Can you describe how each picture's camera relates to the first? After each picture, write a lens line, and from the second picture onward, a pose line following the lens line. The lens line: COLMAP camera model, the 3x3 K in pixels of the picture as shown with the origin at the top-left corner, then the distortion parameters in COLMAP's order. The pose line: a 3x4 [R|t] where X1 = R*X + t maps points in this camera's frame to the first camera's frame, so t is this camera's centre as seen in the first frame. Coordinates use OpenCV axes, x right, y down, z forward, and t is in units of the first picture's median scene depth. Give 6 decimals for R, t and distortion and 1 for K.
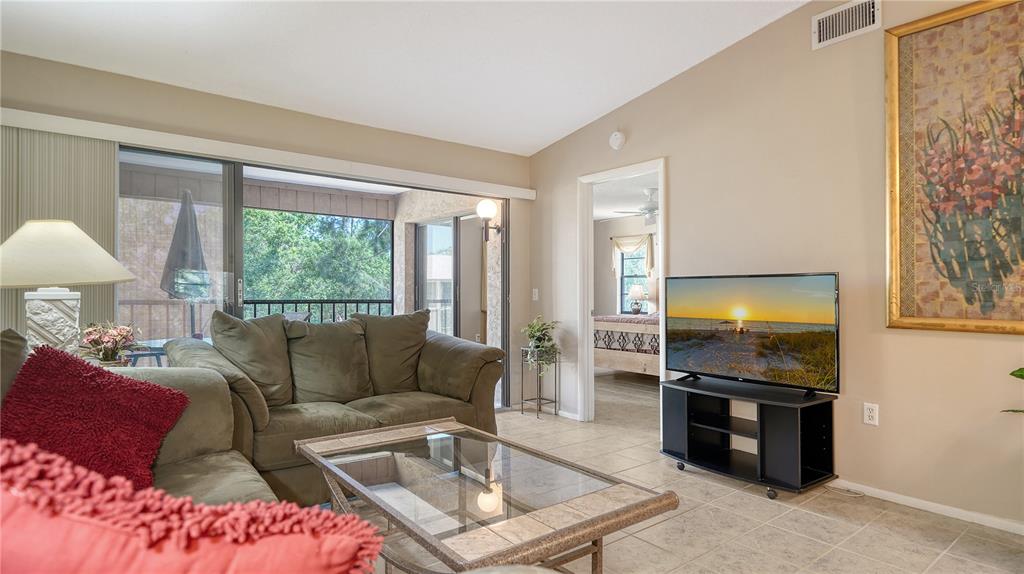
lens RADIAL K [[518.4, 0, 514.0], [0, 518.4, 287.5], [0, 0, 1]] dist [0.001752, 0.001210]
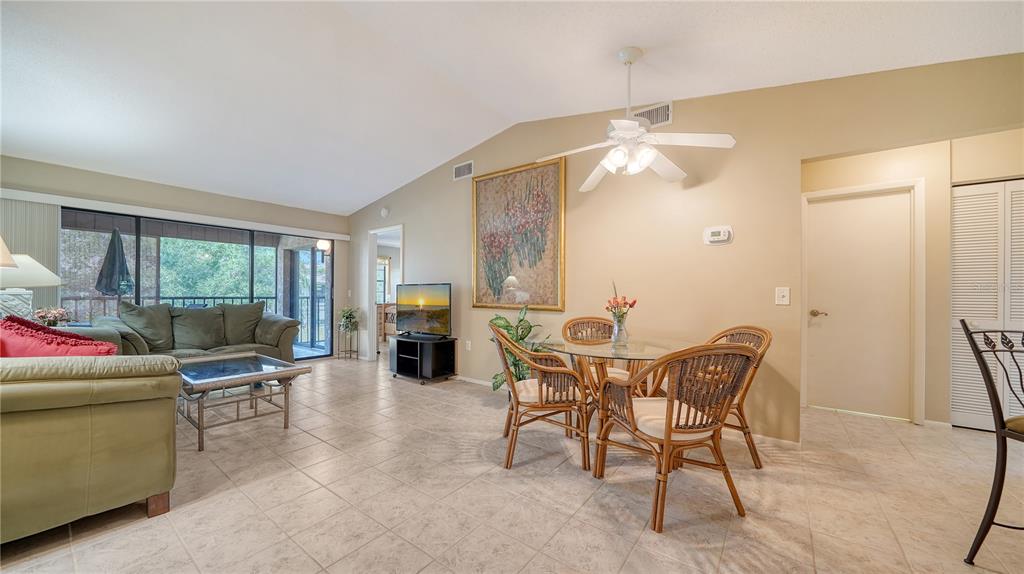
lens RADIAL K [[367.0, 0, 509.3], [0, 367.0, 289.6], [0, 0, 1]] dist [-0.001162, -0.000198]
pose [[0.976885, 0.003488, 0.213736, 0.474064], [-0.003537, 0.999994, -0.000153, -0.001454], [-0.213736, -0.000606, 0.976891, -0.555270]]
